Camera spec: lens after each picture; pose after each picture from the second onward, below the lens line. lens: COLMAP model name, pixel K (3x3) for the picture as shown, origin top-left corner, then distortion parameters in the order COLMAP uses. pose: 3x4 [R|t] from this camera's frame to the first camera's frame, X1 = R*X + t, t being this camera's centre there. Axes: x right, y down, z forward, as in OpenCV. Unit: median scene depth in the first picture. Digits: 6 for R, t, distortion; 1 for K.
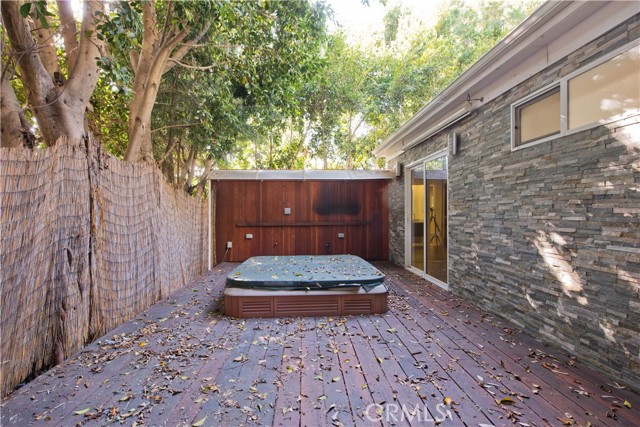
lens RADIAL K [[325.4, 0, 320.0], [0, 325.4, 213.5], [0, 0, 1]] dist [-0.026726, 0.000160]
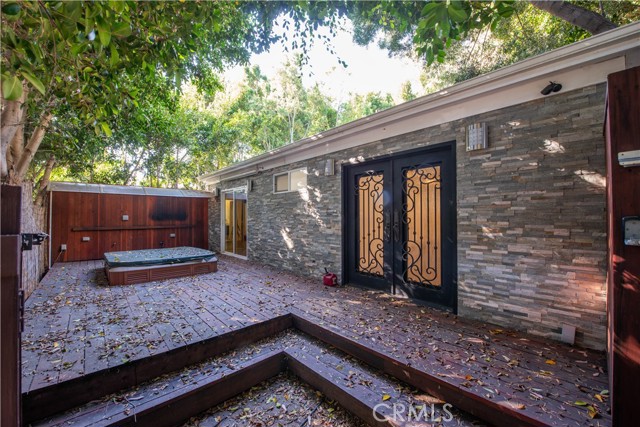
lens RADIAL K [[299.4, 0, 320.0], [0, 299.4, 213.5], [0, 0, 1]] dist [-0.001051, -0.000114]
pose [[0.808748, 0.008641, 0.588092, -0.233868], [0.000650, 0.999878, -0.015586, -0.007842], [-0.588155, 0.012987, 0.808644, -0.539876]]
